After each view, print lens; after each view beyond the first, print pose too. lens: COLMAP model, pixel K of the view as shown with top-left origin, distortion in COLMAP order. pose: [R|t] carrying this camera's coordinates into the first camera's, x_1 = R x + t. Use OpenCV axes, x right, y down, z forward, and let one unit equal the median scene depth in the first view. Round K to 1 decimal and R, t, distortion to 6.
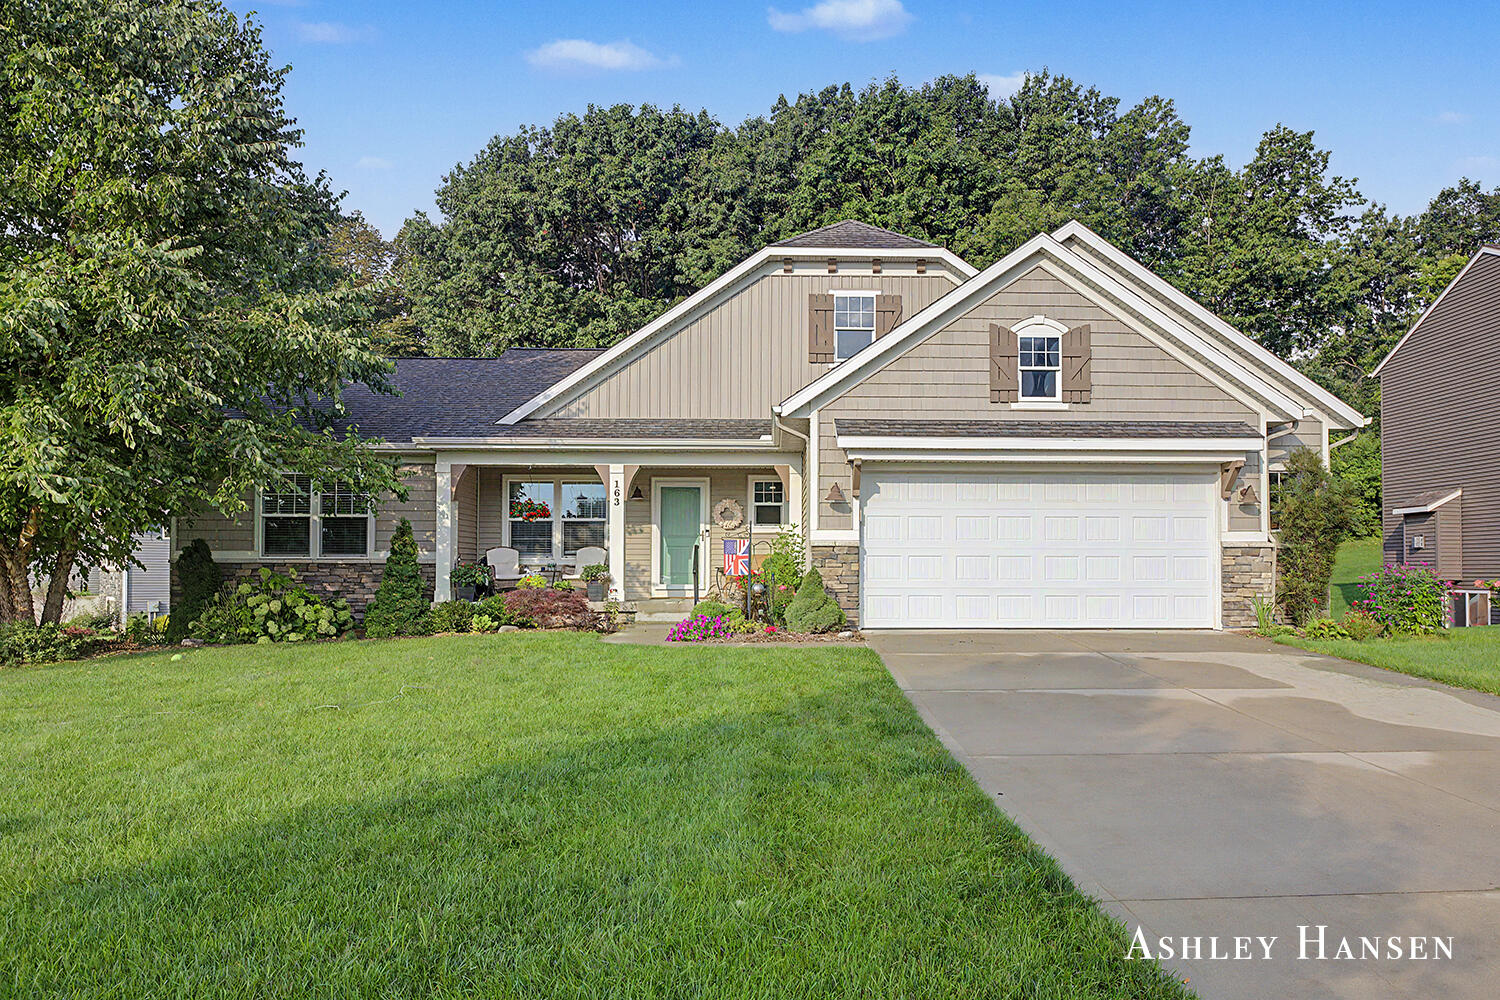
lens RADIAL K [[974.4, 0, 803.7], [0, 974.4, 534.1], [0, 0, 1]] dist [-0.007998, 0.004998]
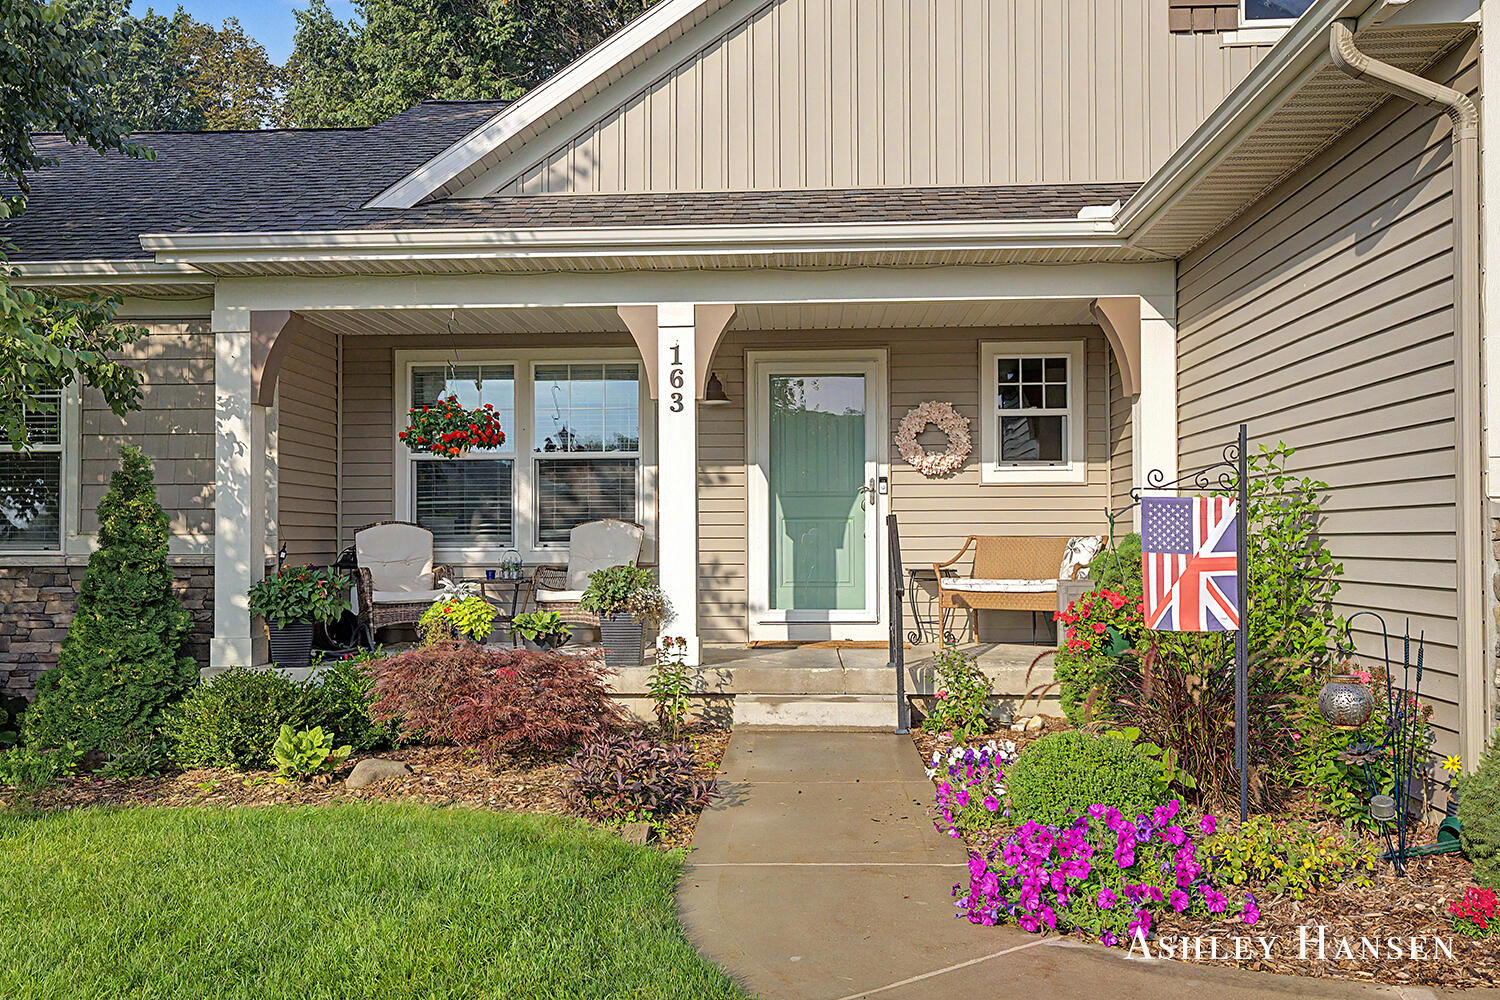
lens RADIAL K [[1277.0, 0, 737.4], [0, 1277.0, 498.4], [0, 0, 1]] dist [0.015301, -0.004048]
pose [[0.996103, -0.008448, -0.087792, -0.121365], [0.008616, 0.999962, 0.001536, 0.003678], [0.087775, -0.002286, 0.996138, 0.492072]]
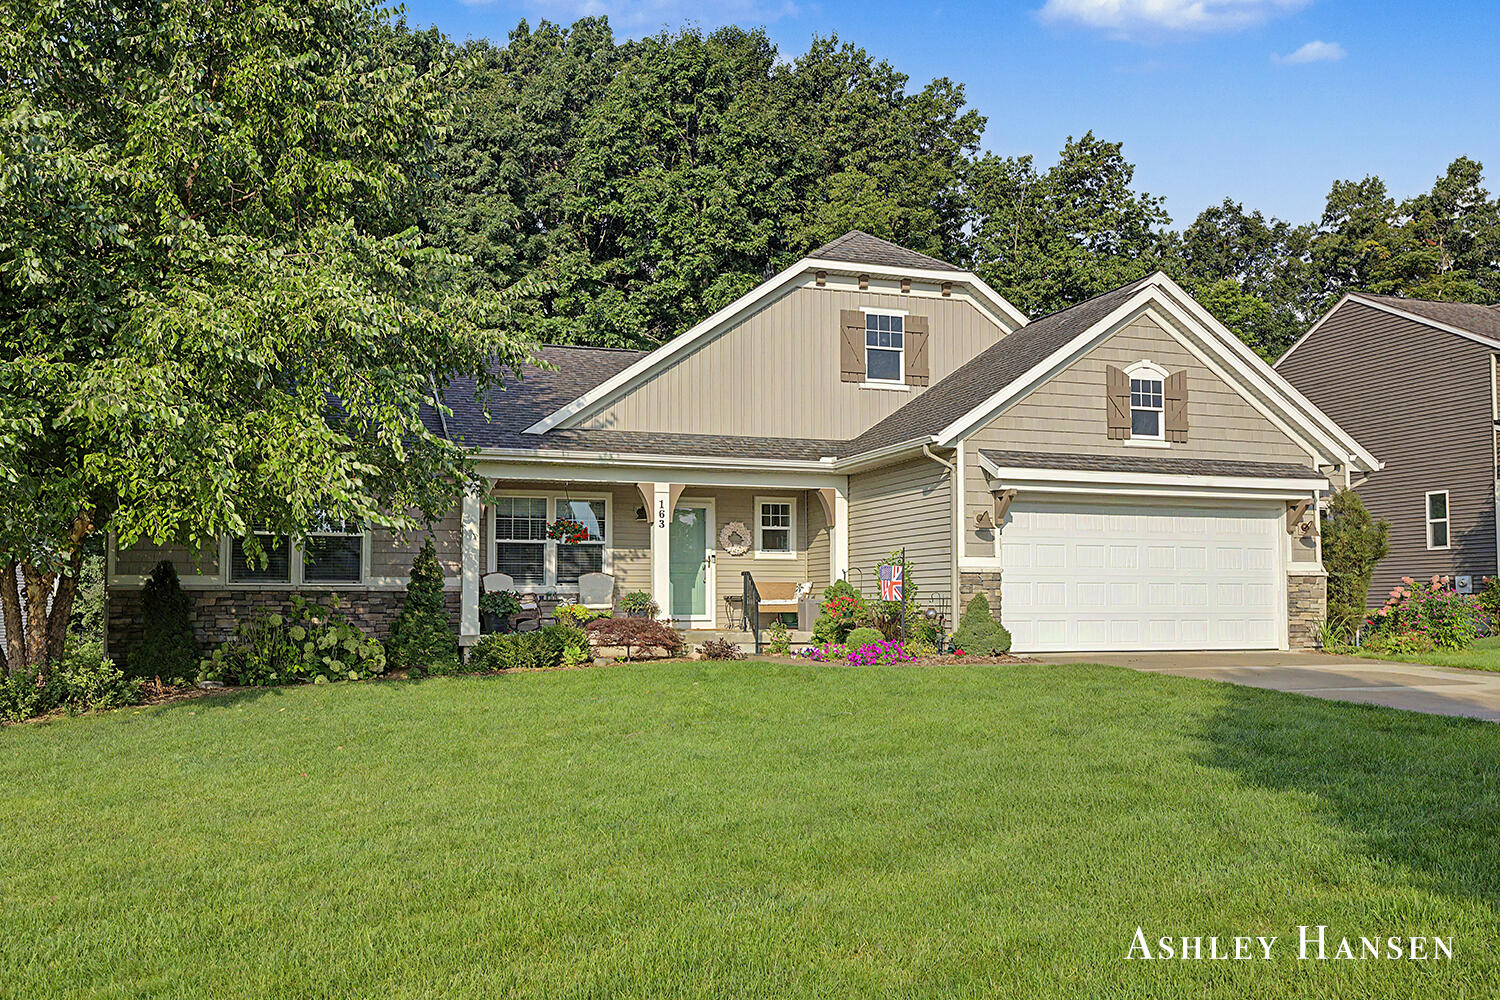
lens RADIAL K [[1277.0, 0, 741.7], [0, 1277.0, 511.2], [0, 0, 1]] dist [0.015301, -0.004048]
pose [[0.953074, 0.020183, 0.302065, -0.467923], [-0.007928, 0.999097, -0.041744, 0.004414], [-0.302635, 0.037391, 0.952373, -0.159420]]
